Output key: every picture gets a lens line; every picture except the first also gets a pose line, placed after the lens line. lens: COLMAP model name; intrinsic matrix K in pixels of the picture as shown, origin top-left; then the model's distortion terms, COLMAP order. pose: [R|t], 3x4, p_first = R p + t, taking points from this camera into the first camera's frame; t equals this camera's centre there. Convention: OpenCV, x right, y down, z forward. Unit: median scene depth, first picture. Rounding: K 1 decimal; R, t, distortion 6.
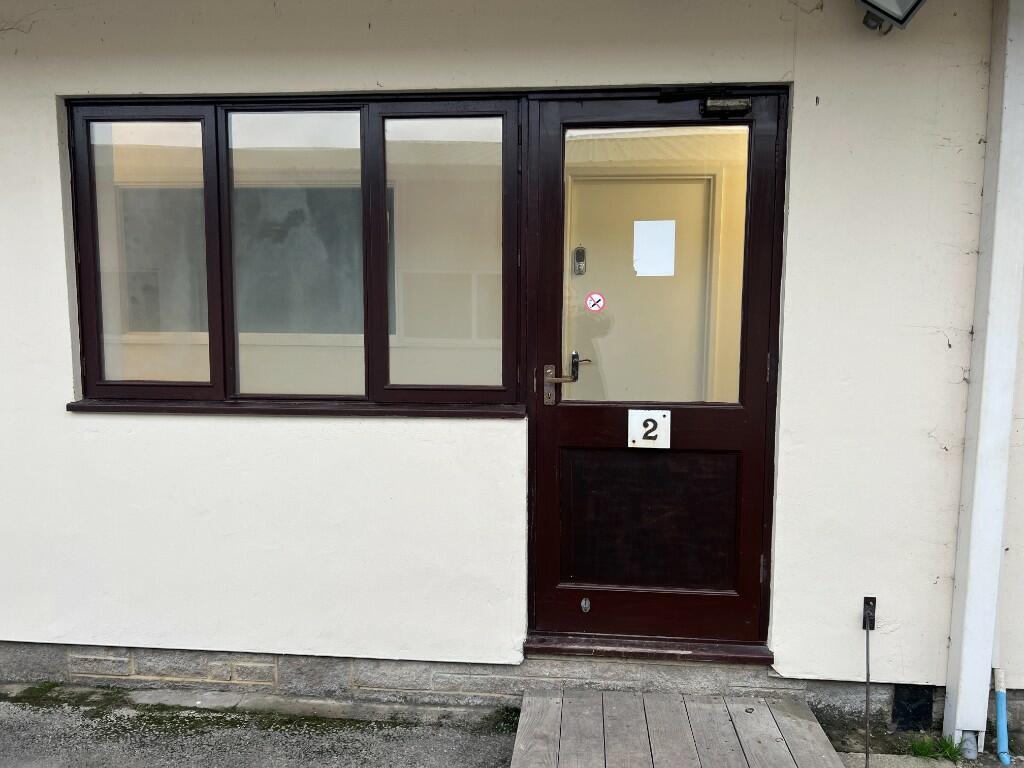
lens RADIAL K [[771.0, 0, 515.1], [0, 771.0, 389.7], [0, 0, 1]] dist [0.040005, -0.032918]
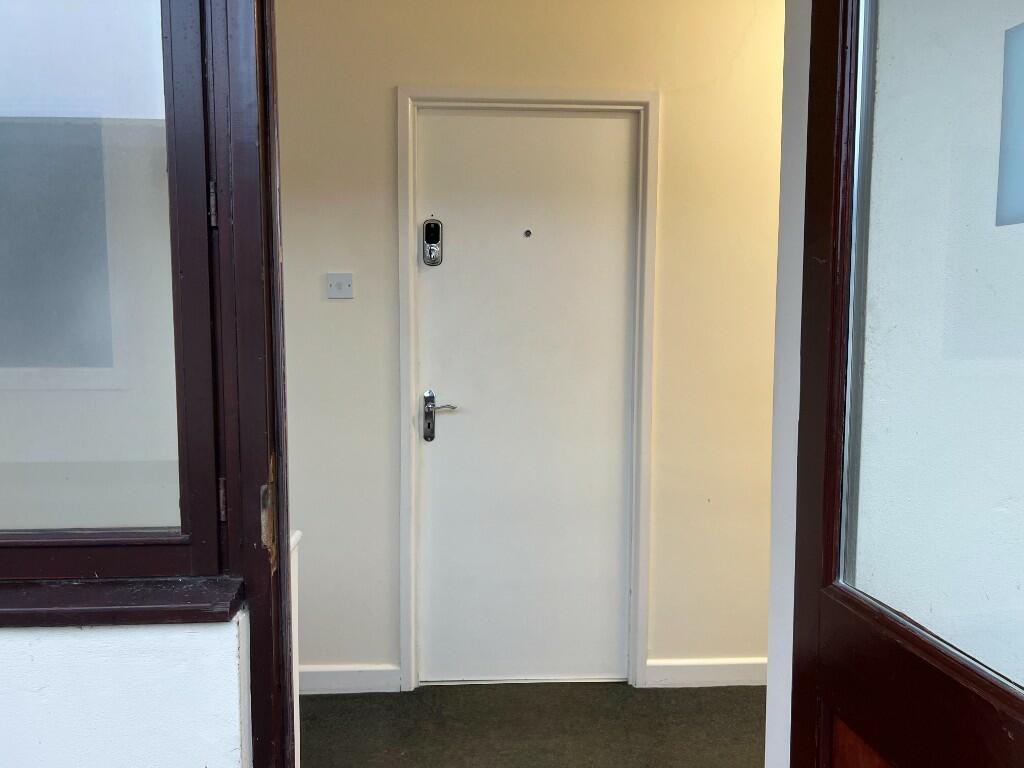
lens RADIAL K [[771.0, 0, 512.0], [0, 771.0, 380.4], [0, 0, 1]] dist [0.040005, -0.032918]
pose [[0.992226, -0.021119, 0.122645, 0.070448], [0.023467, 0.999567, -0.017730, -0.047612], [-0.122217, 0.020470, 0.992292, 0.402230]]
